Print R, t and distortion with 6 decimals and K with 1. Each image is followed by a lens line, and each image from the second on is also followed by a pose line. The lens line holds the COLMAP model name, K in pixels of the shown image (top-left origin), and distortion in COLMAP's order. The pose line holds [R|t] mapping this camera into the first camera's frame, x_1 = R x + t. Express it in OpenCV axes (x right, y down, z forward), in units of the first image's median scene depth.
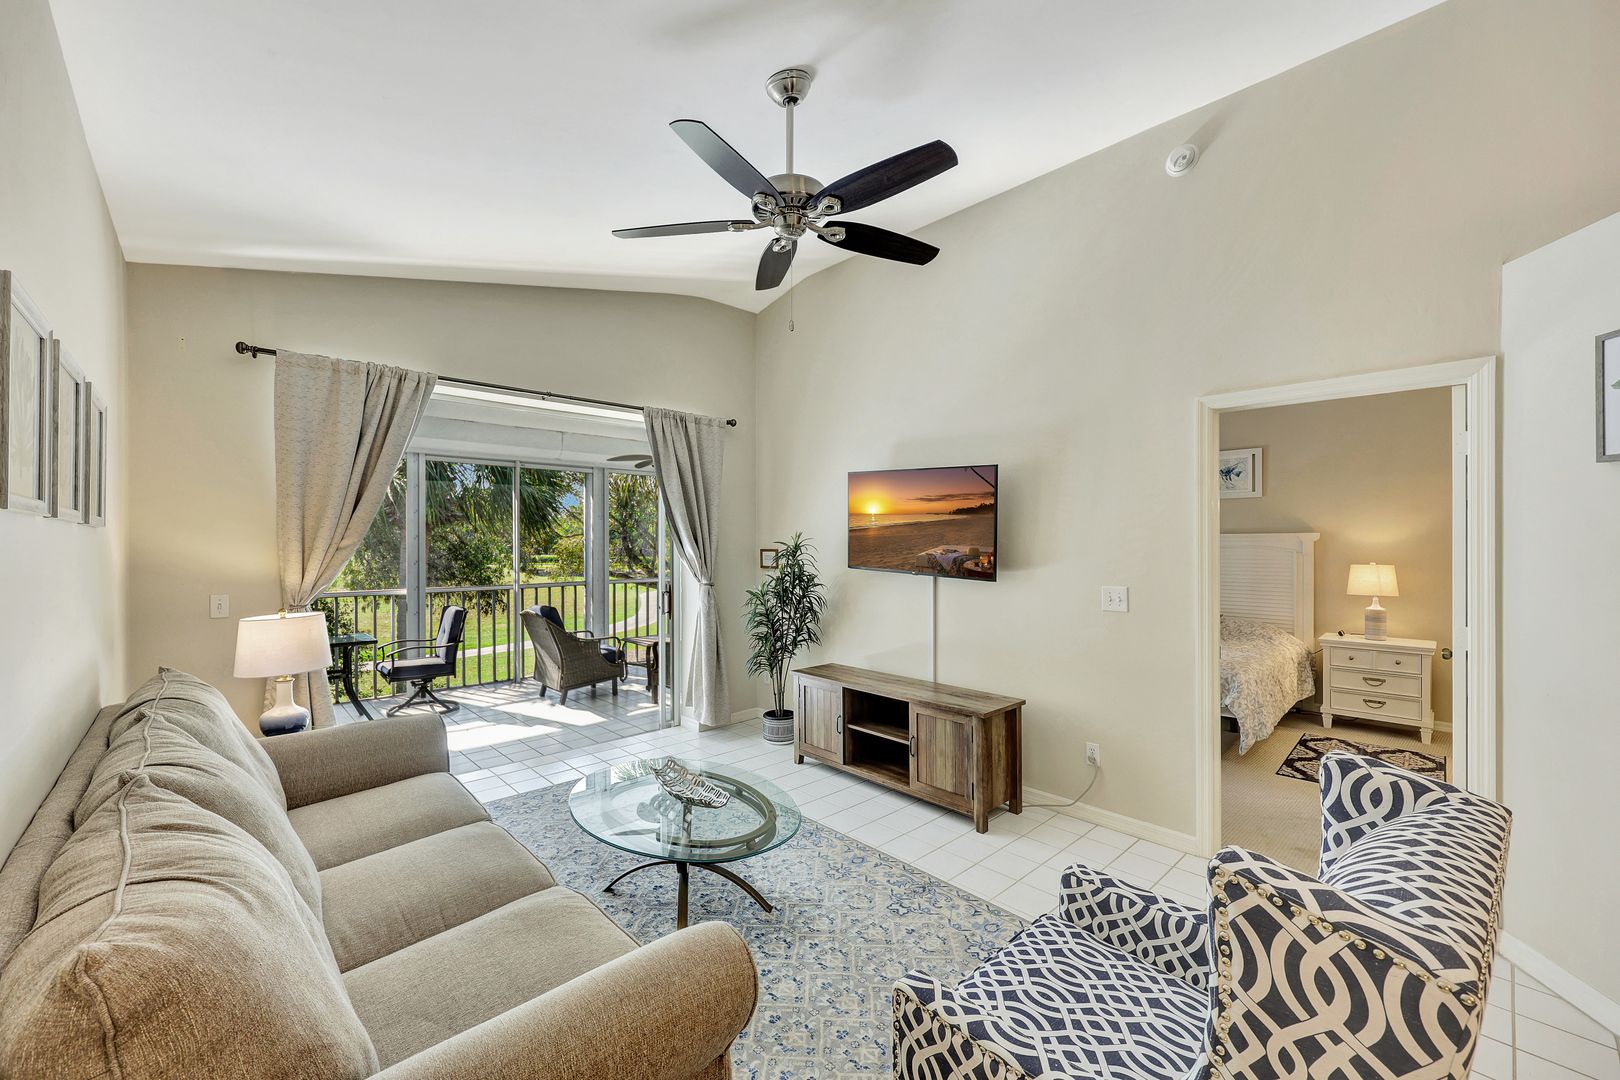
lens RADIAL K [[651.6, 0, 804.6], [0, 651.6, 549.0], [0, 0, 1]] dist [0.000433, -0.000331]
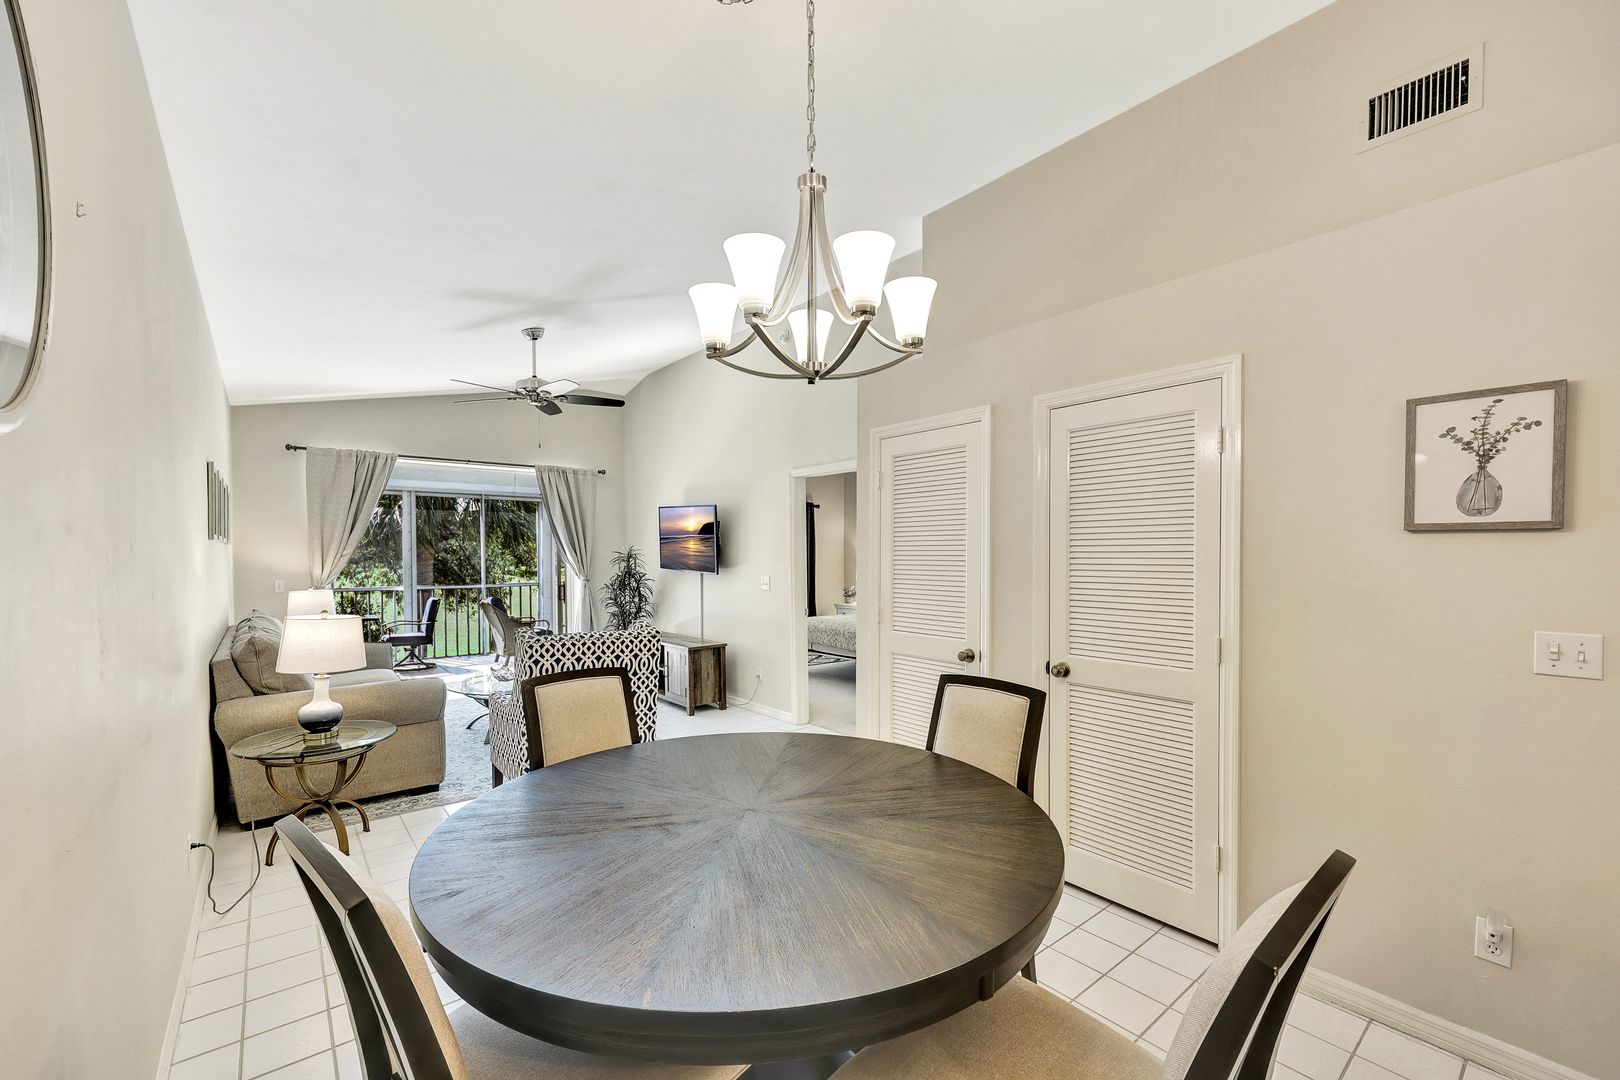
lens RADIAL K [[651.6, 0, 792.0], [0, 651.6, 570.3], [0, 0, 1]] dist [0.000433, -0.000331]
pose [[0.997906, -0.000744, -0.064675, 0.494745], [0.001661, 0.999899, 0.014124, 0.013174], [0.064658, -0.014202, 0.997806, -0.550204]]
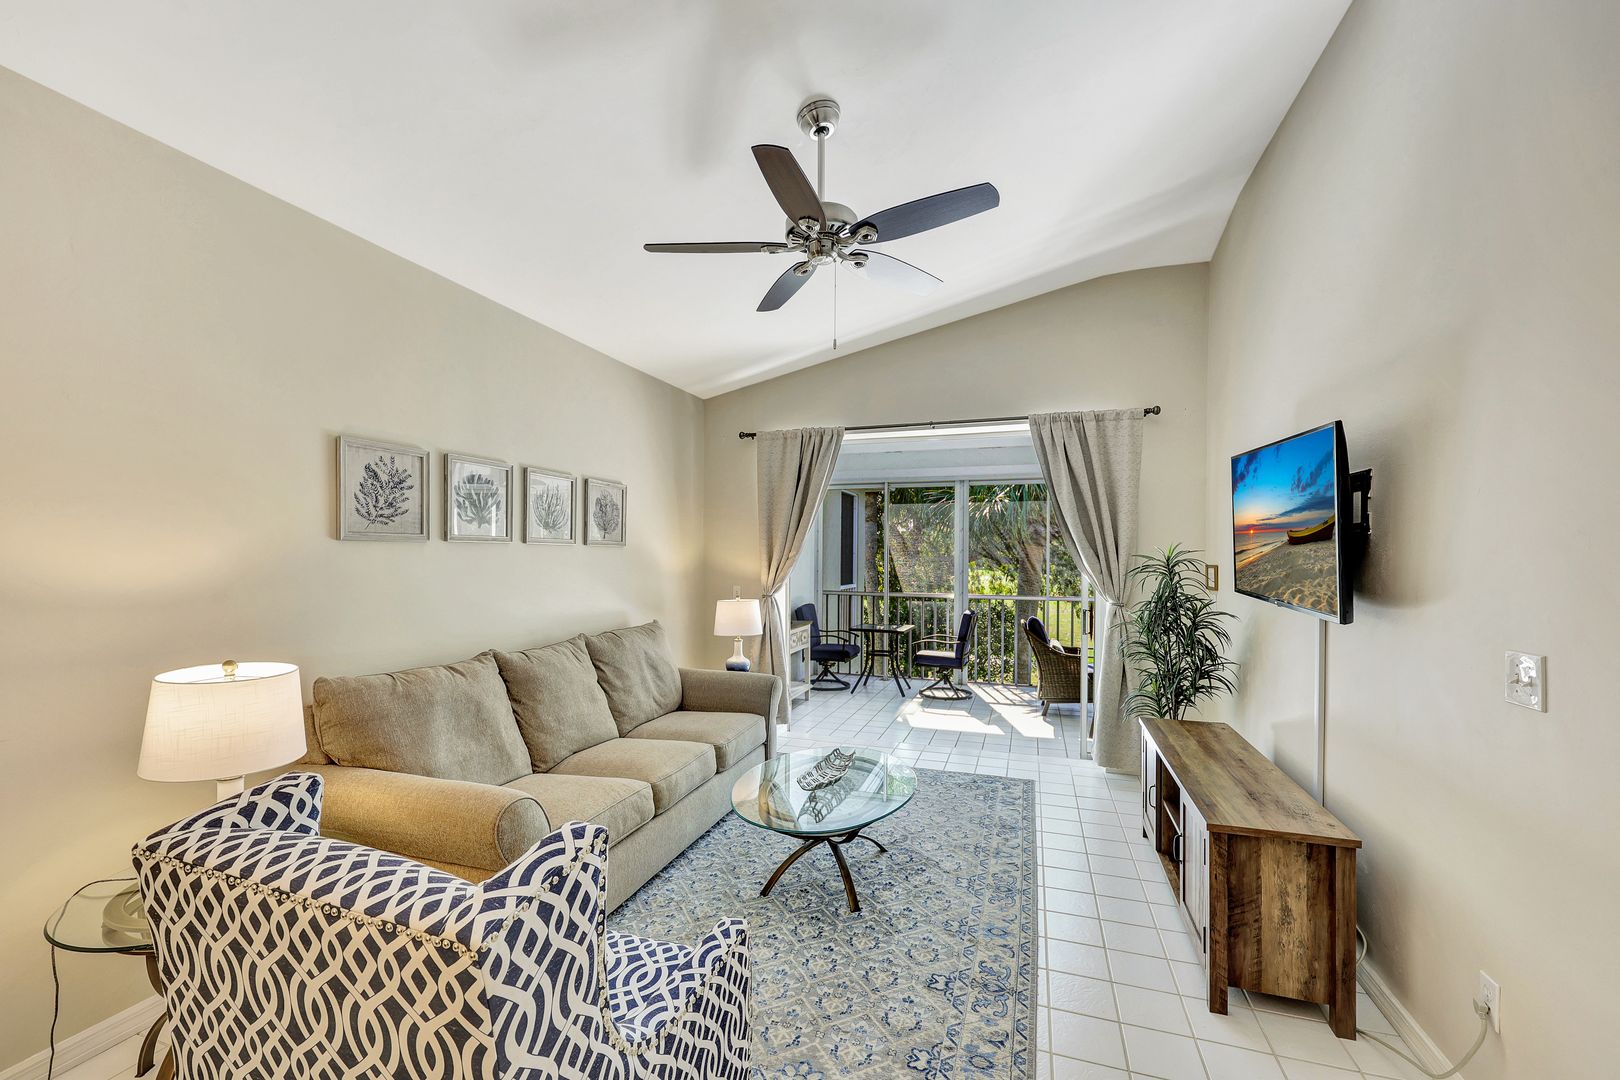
lens RADIAL K [[651.6, 0, 802.2], [0, 651.6, 569.8], [0, 0, 1]] dist [0.000433, -0.000331]
pose [[0.483843, 0.021513, -0.874890, 0.469961], [-0.012401, 0.999766, 0.017725, -0.001997], [0.875067, 0.002274, 0.483997, 0.251596]]
